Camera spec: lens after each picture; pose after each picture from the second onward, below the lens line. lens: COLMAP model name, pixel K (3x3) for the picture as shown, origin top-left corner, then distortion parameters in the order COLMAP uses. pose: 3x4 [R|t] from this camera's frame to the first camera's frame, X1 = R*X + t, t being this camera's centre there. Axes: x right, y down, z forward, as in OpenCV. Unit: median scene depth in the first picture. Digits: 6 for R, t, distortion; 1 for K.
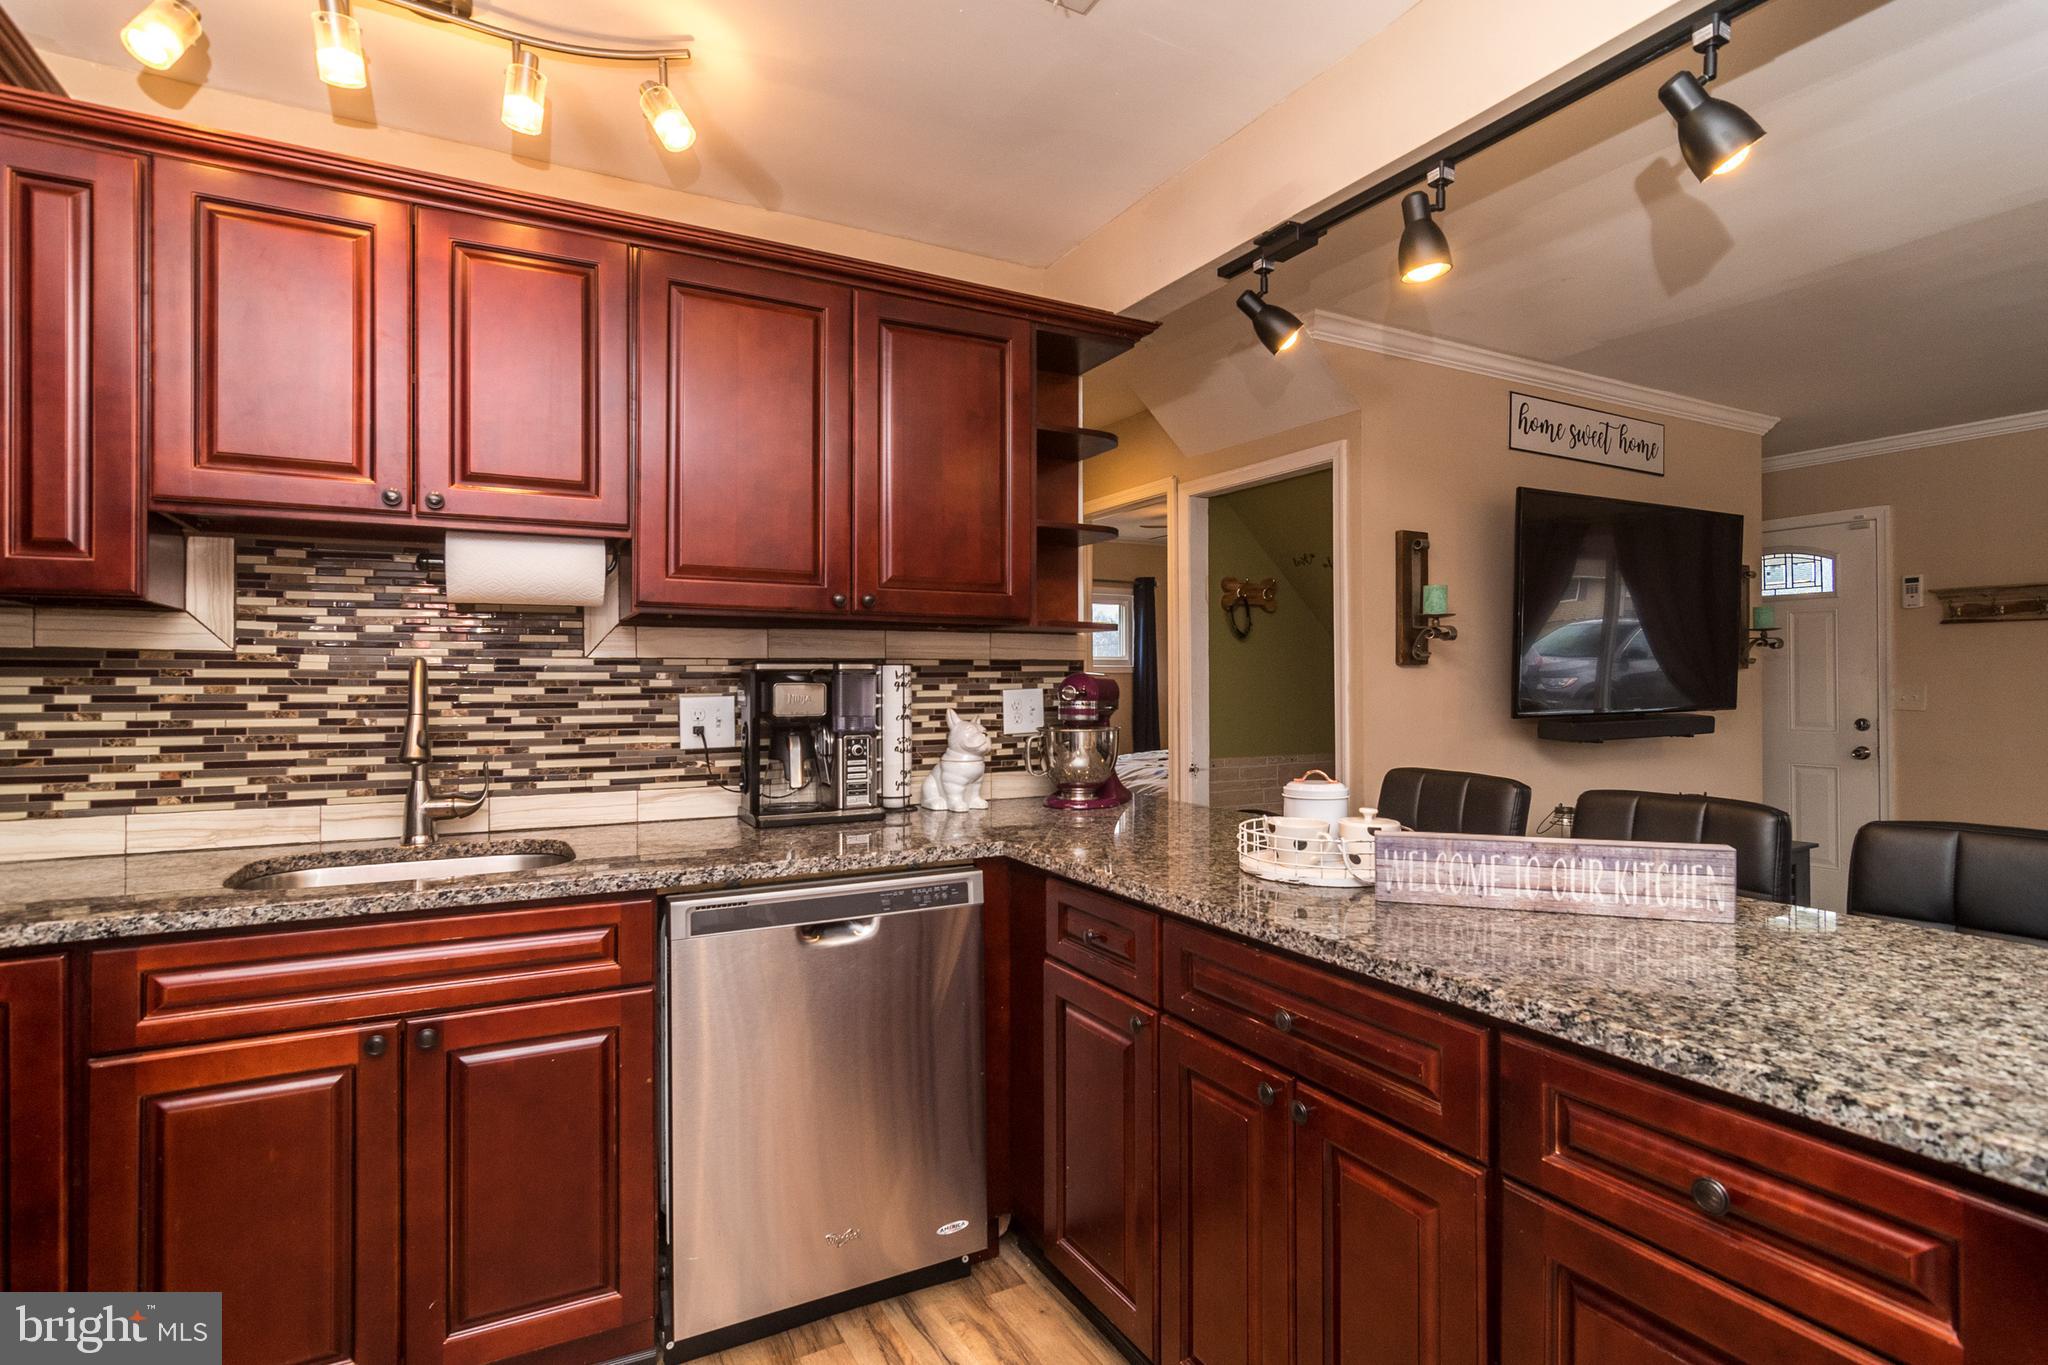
lens RADIAL K [[1019.9, 0, 1067.3], [0, 1019.9, 675.0], [0, 0, 1]] dist [-0.002085, 0.001882]
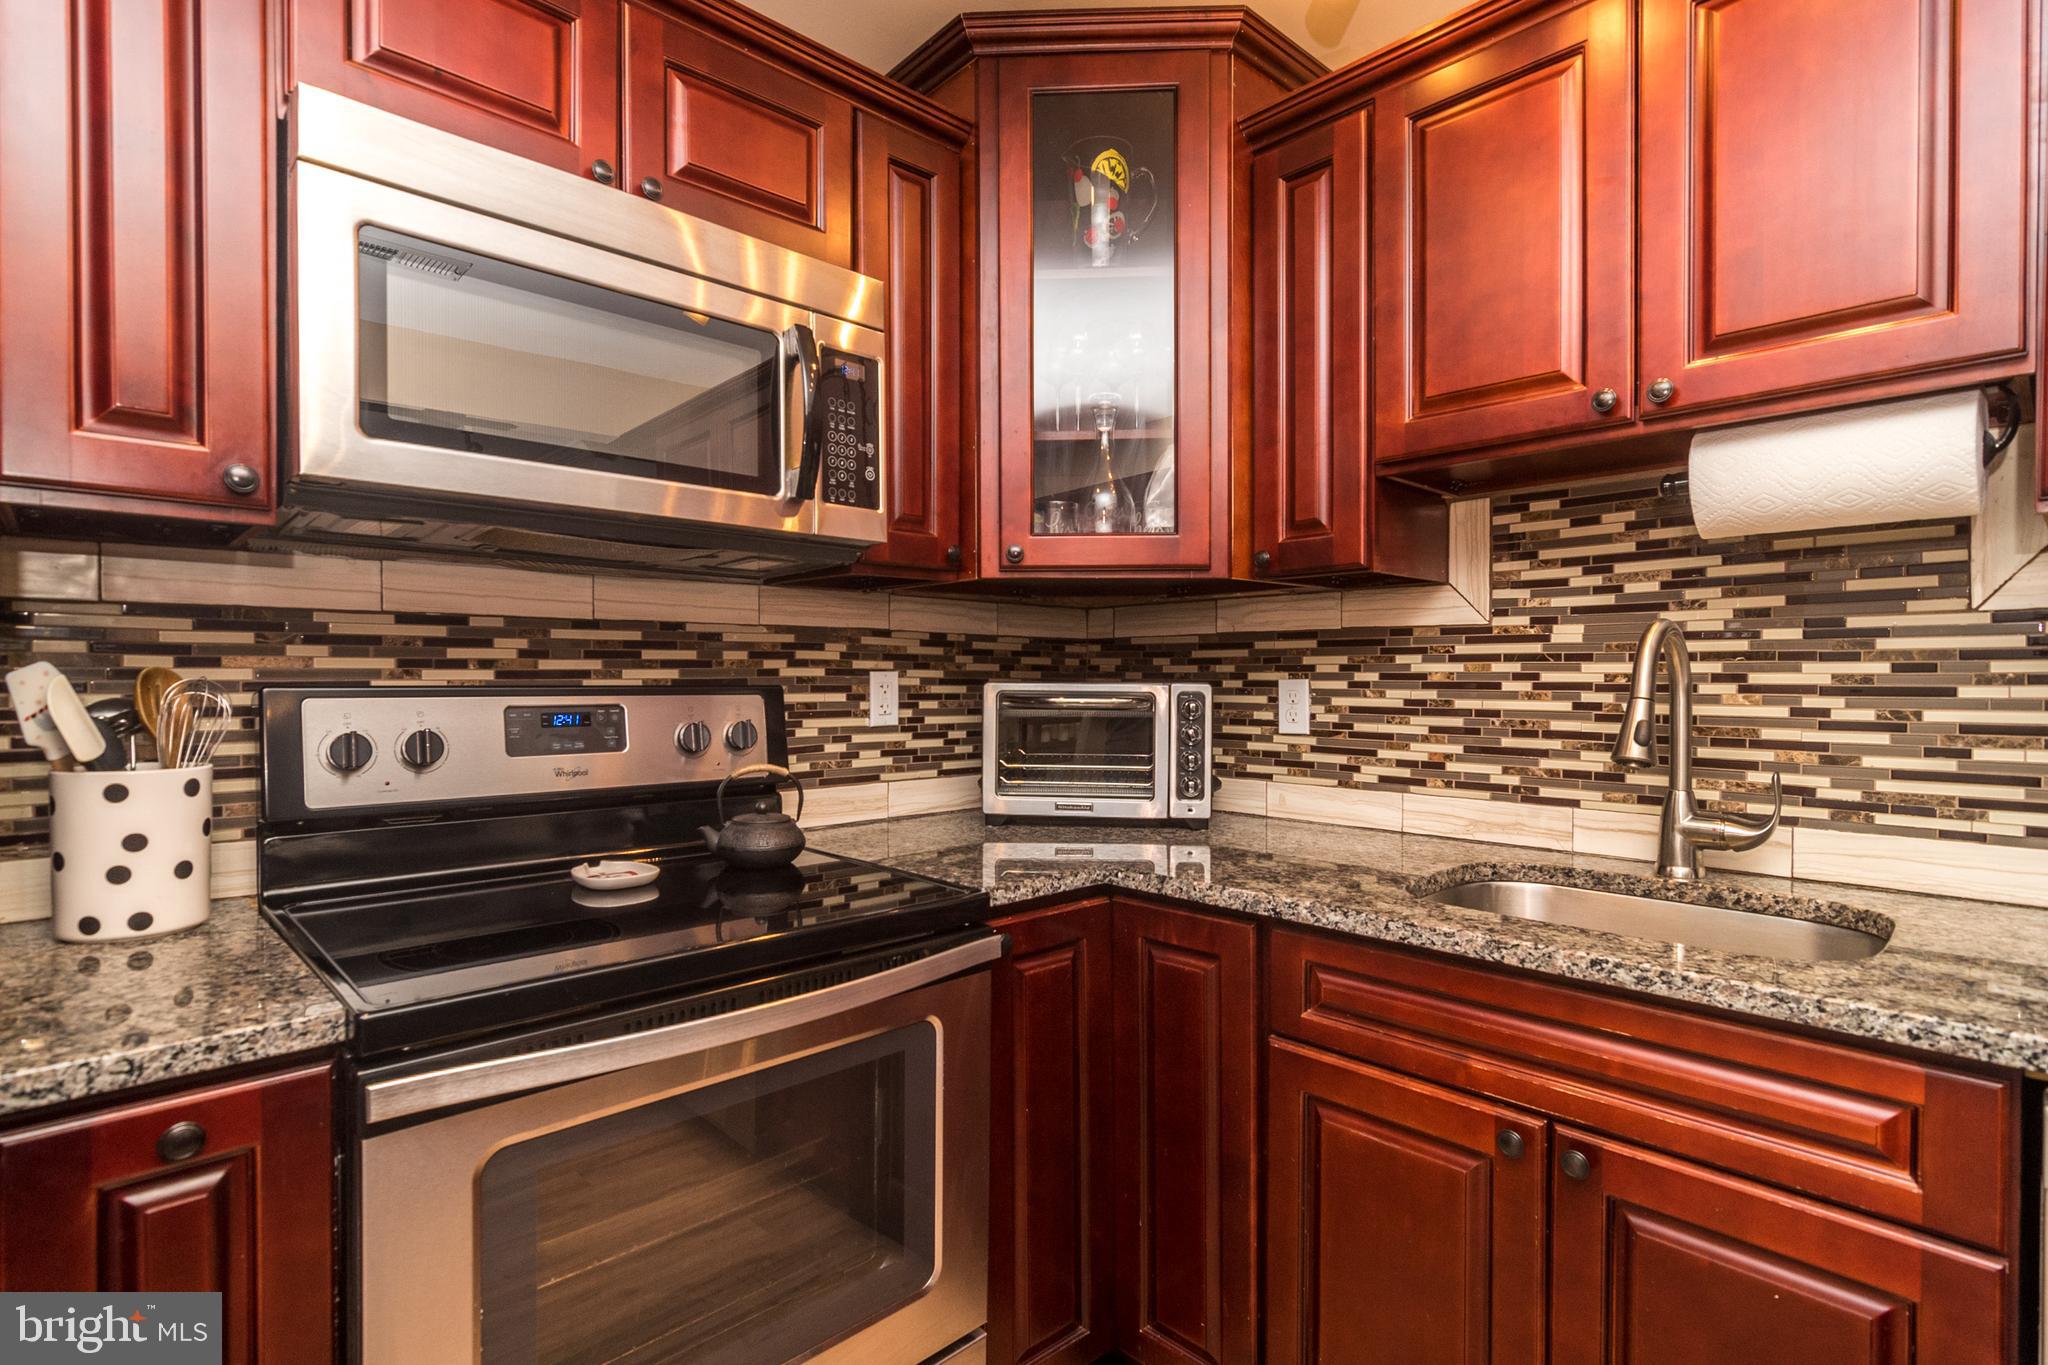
lens RADIAL K [[1019.9, 0, 1020.5], [0, 1019.9, 688.6], [0, 0, 1]] dist [-0.002085, 0.001882]
pose [[0.234539, 0.012384, -0.972028, -0.038275], [0.008134, 0.999859, 0.014701, 0.016220], [0.972073, -0.011354, 0.234405, 0.374231]]
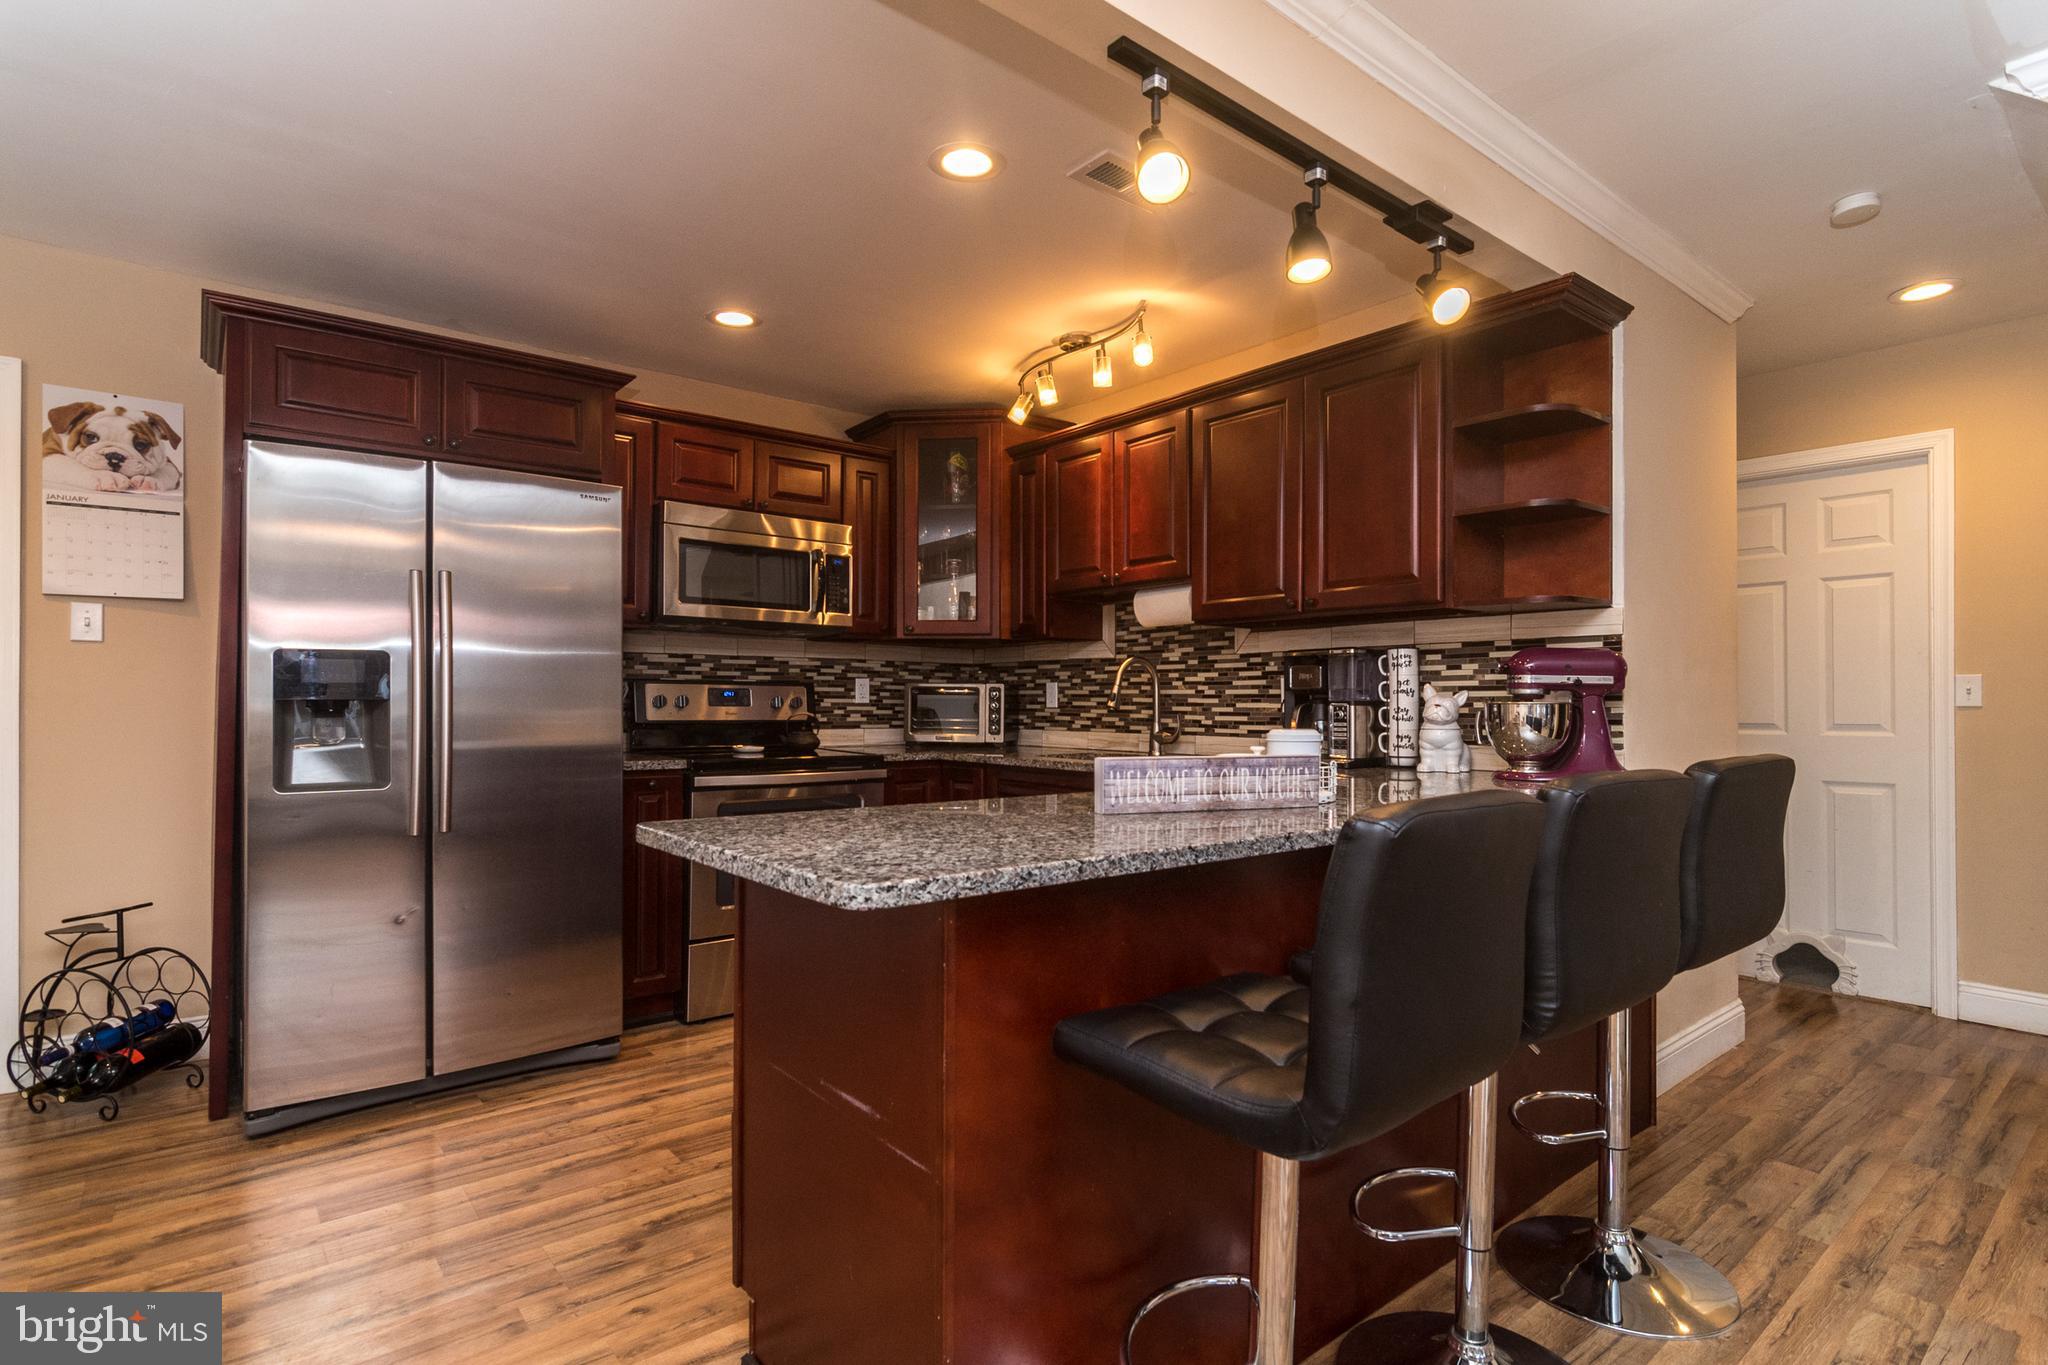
lens RADIAL K [[1019.9, 0, 1079.7], [0, 1019.9, 693.9], [0, 0, 1]] dist [-0.002085, 0.001882]
pose [[0.239317, -0.006375, -0.970921, 1.173025], [0.006768, 0.999965, -0.004897, 0.059591], [0.970918, -0.005399, 0.239351, 0.410394]]
